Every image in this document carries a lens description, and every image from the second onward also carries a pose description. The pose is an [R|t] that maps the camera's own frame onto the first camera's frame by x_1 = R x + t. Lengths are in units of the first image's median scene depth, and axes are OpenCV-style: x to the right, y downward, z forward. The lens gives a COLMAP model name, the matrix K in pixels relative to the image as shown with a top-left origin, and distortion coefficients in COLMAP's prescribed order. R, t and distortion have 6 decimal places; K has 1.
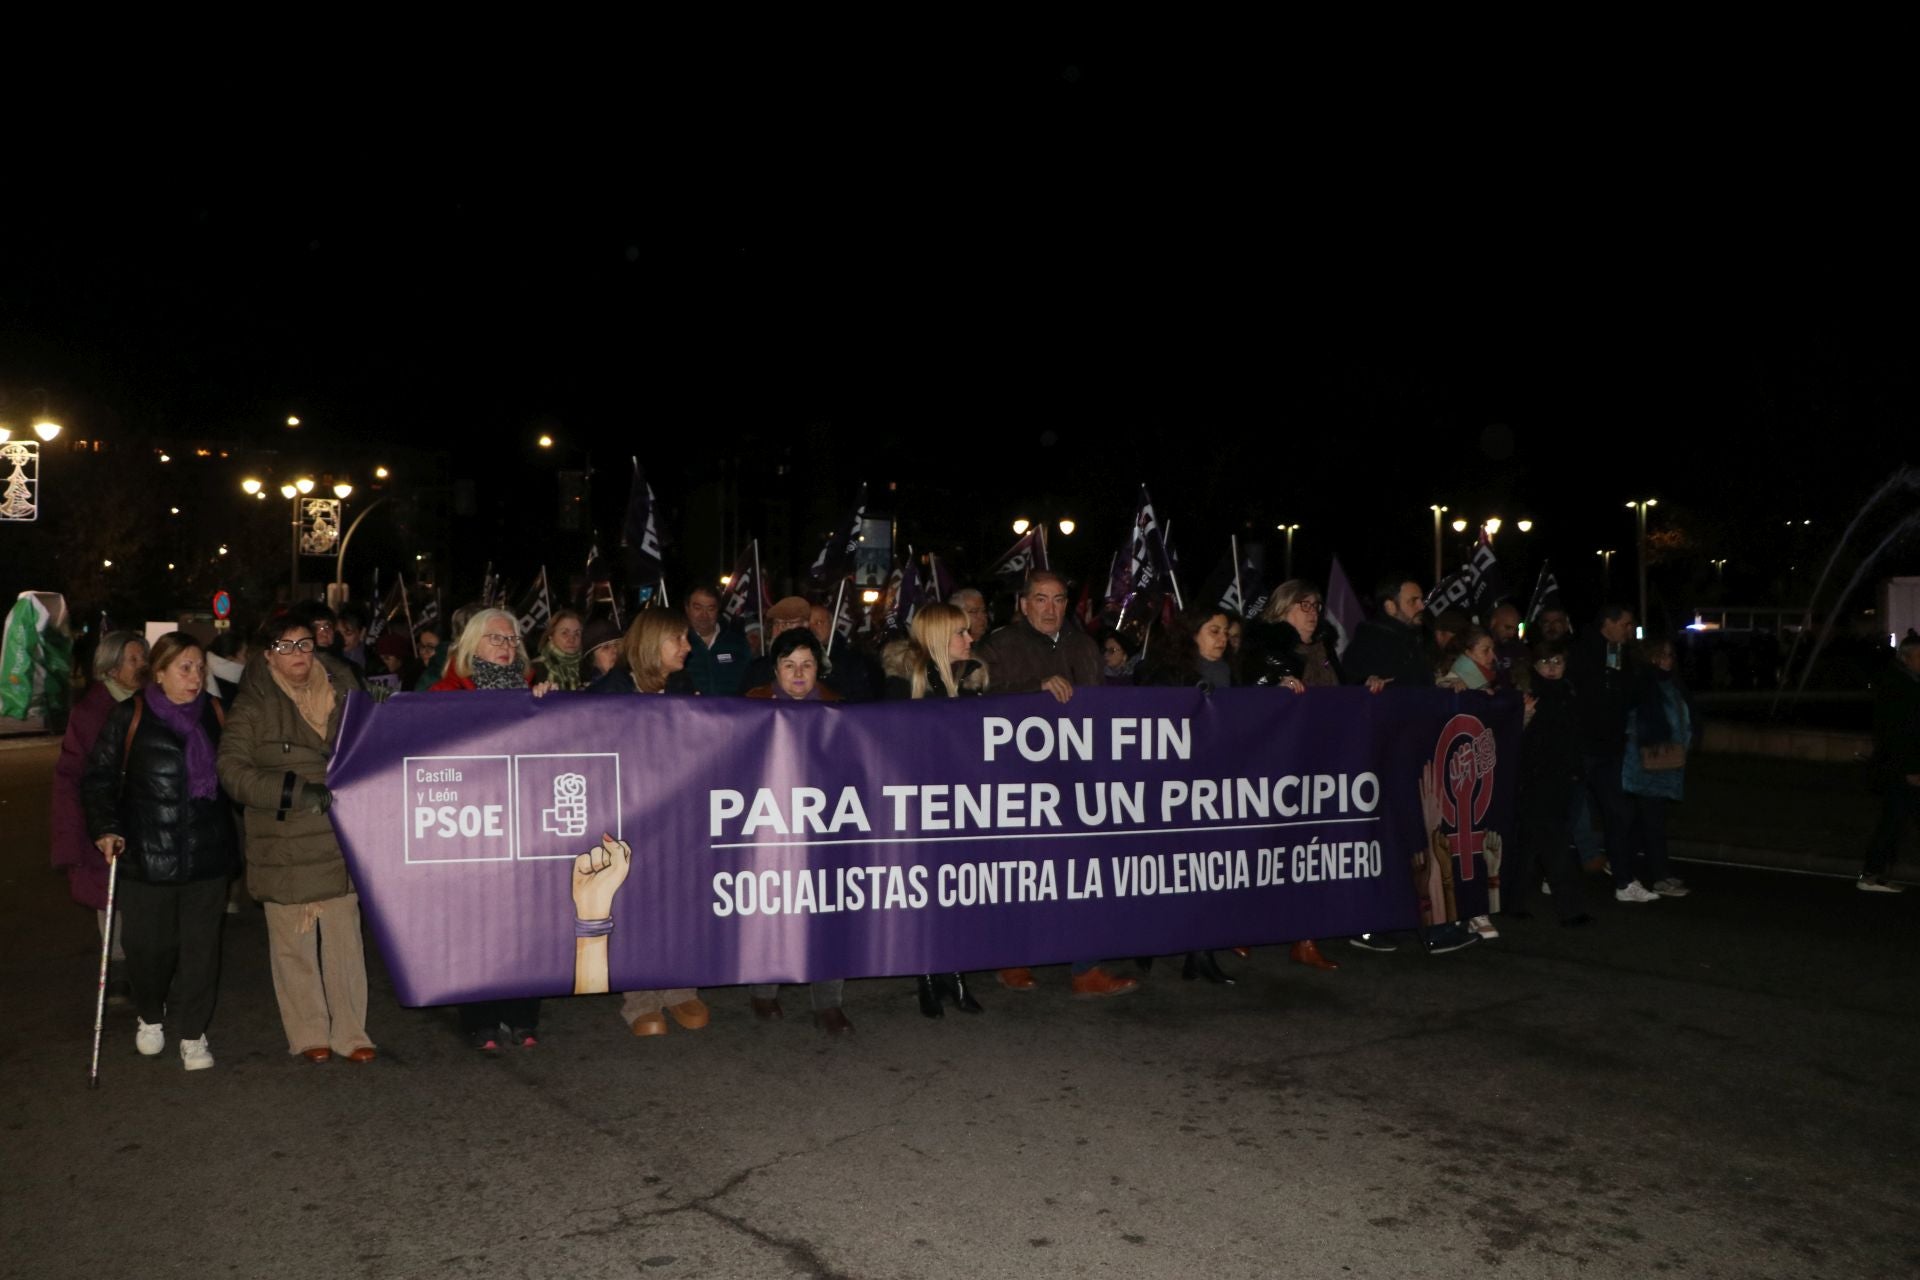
lens RADIAL K [[2107.5, 0, 943.3], [0, 2107.5, 633.3], [0, 0, 1]] dist [-0.032511, 0.000000]
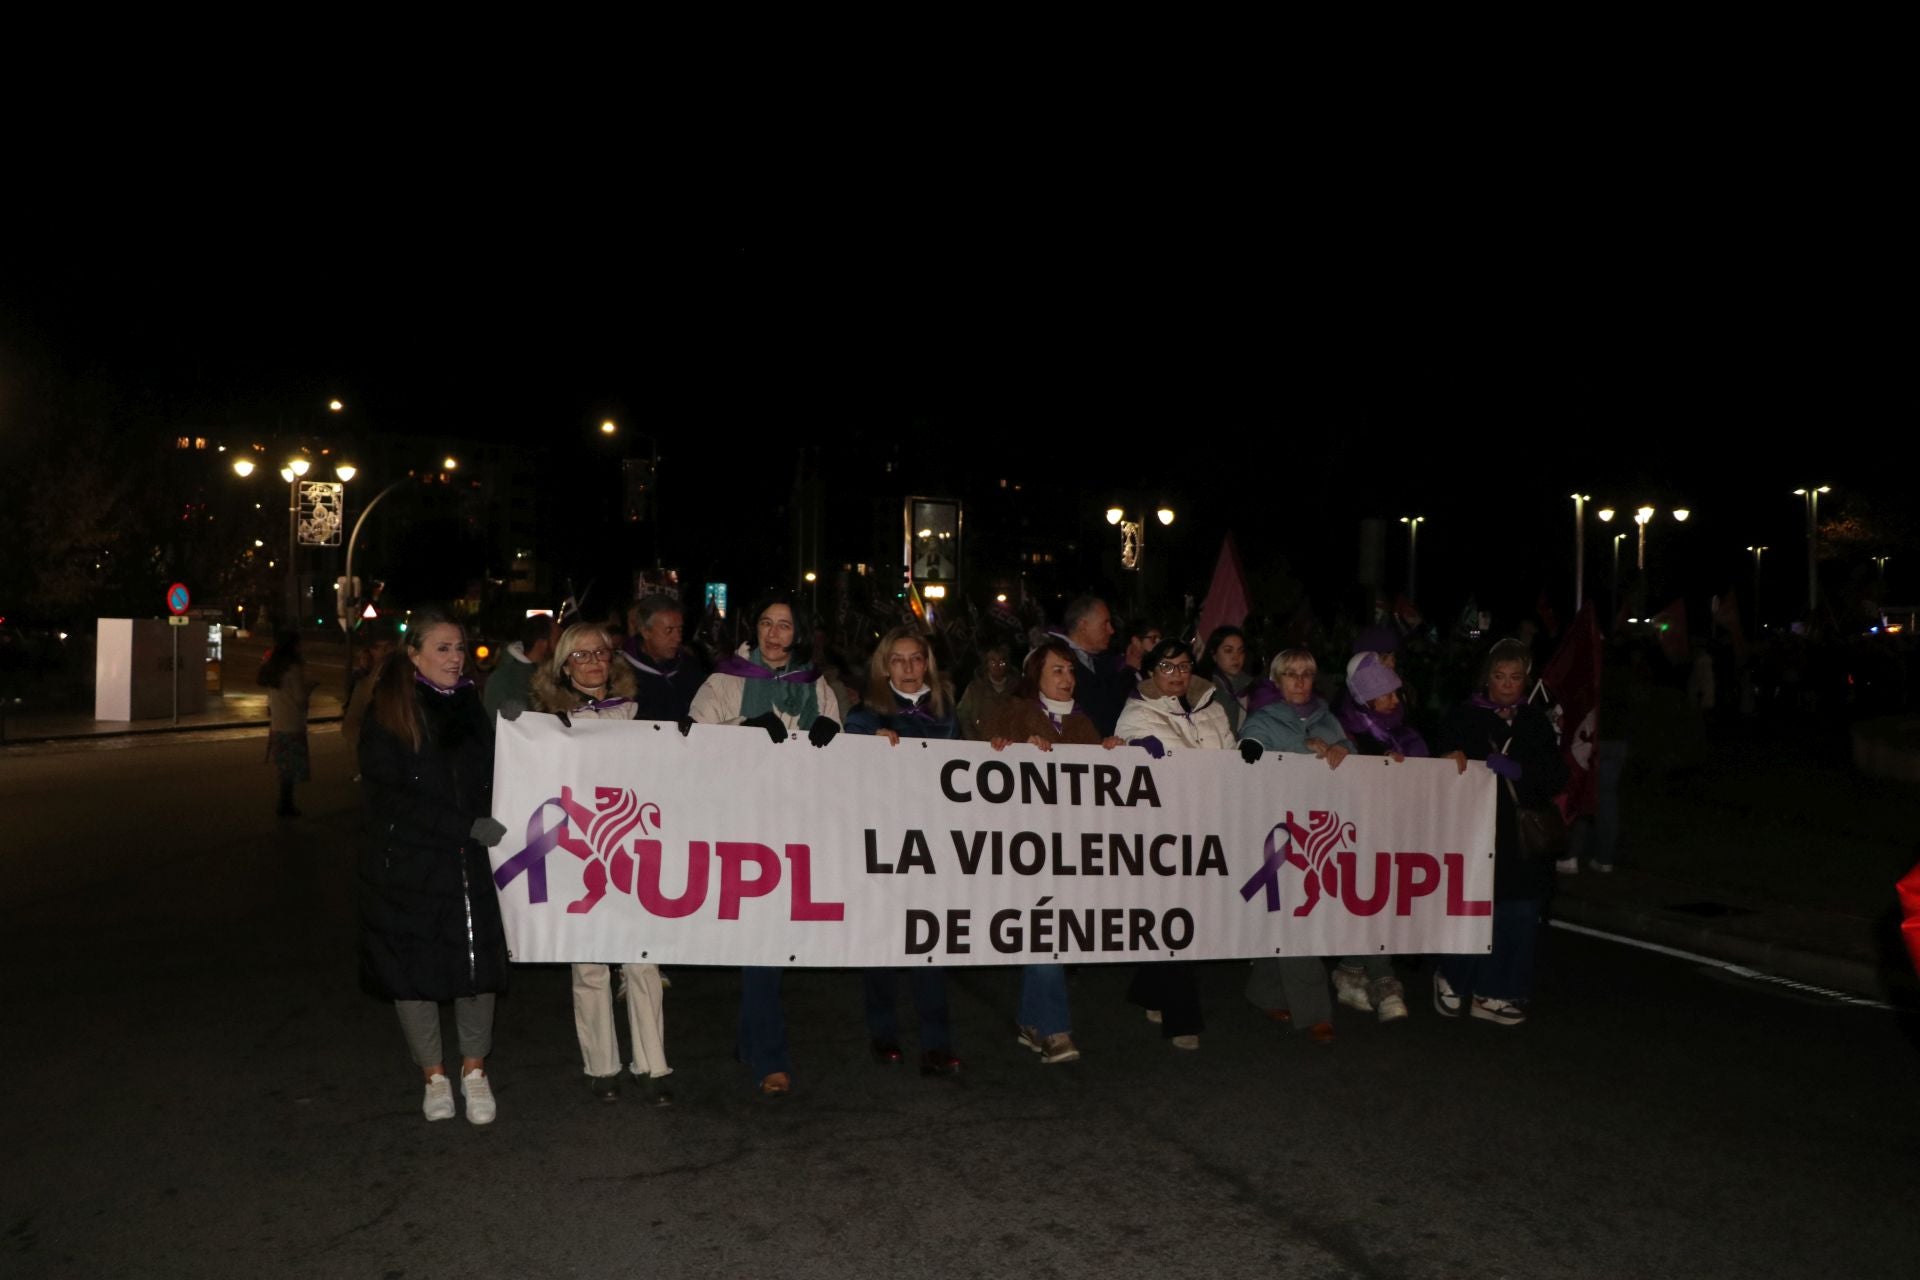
lens RADIAL K [[2107.5, 0, 972.6], [0, 2107.5, 634.1], [0, 0, 1]] dist [-0.032511, 0.000000]
pose [[0.999027, 0.002746, -0.044008, 0.019189], [-0.002767, 0.999996, -0.000411, 0.000339], [0.044007, 0.000532, 0.999031, 0.112450]]
